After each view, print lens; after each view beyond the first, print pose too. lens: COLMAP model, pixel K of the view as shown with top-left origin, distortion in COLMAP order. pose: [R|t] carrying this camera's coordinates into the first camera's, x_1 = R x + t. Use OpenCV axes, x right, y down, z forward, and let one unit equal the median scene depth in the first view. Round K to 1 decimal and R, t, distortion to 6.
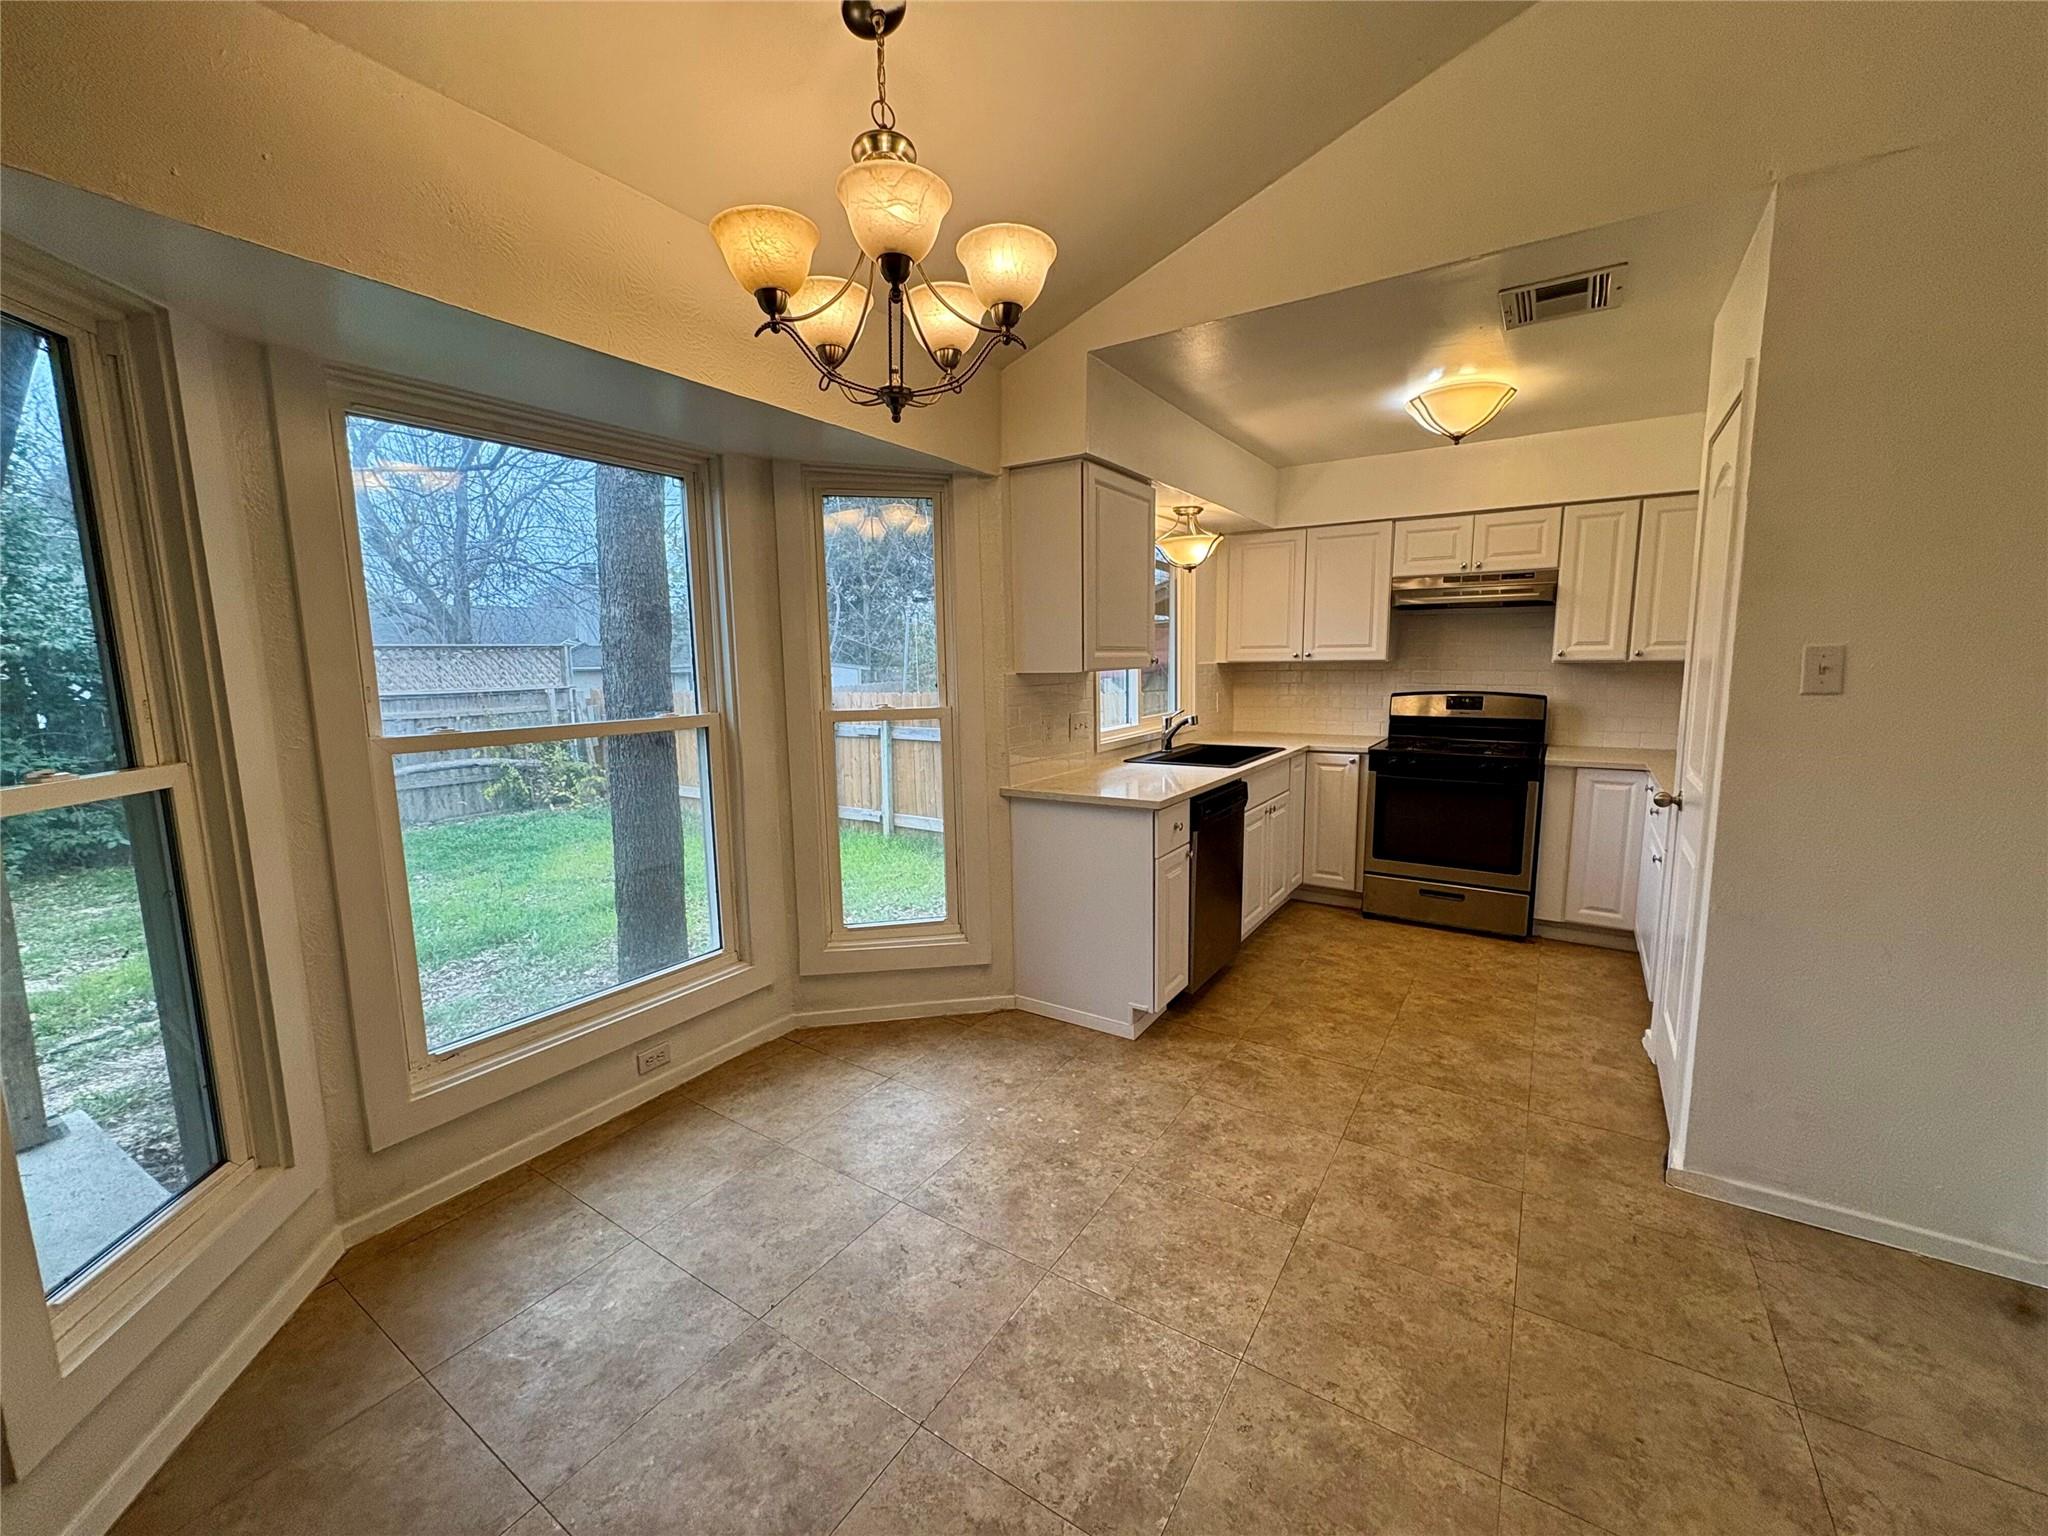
lens RADIAL K [[818.1, 0, 1028.1], [0, 818.1, 769.7], [0, 0, 1]] dist [0.005875, 0.000010]
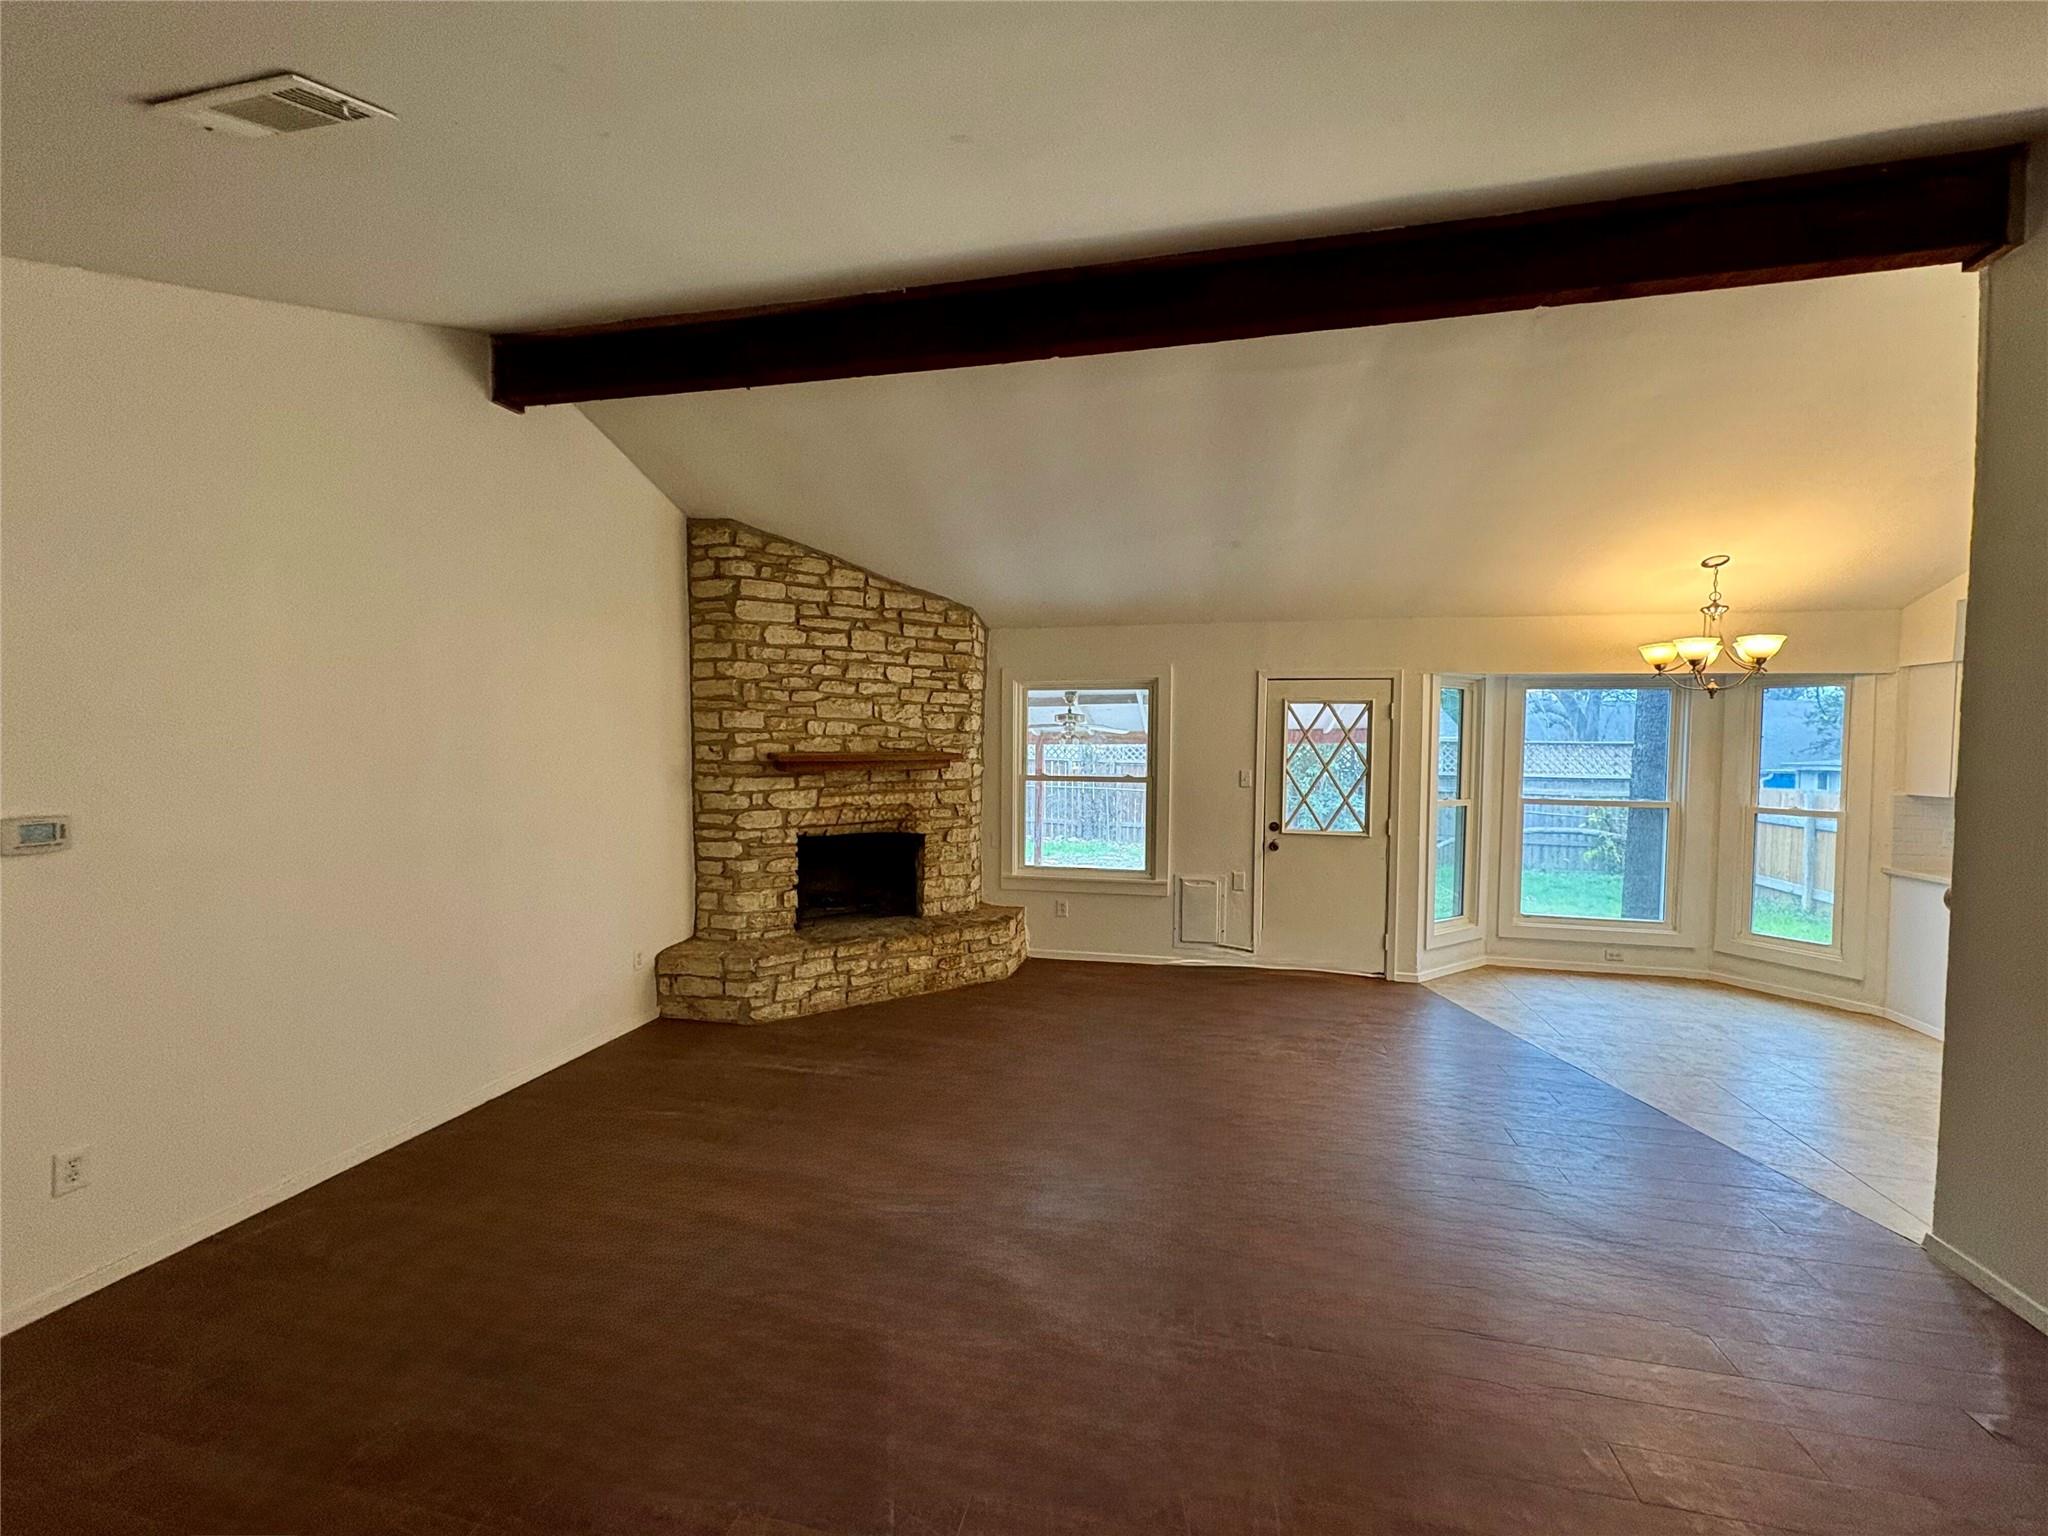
lens RADIAL K [[818.1, 0, 1026.4], [0, 818.1, 770.0], [0, 0, 1]] dist [0.005875, 0.000010]
pose [[0.352339, 0.050447, -0.934512, 0.854090], [-0.141836, 0.989890, -0.000040, 0.072593], [0.925062, 0.132561, 0.355933, -1.090710]]
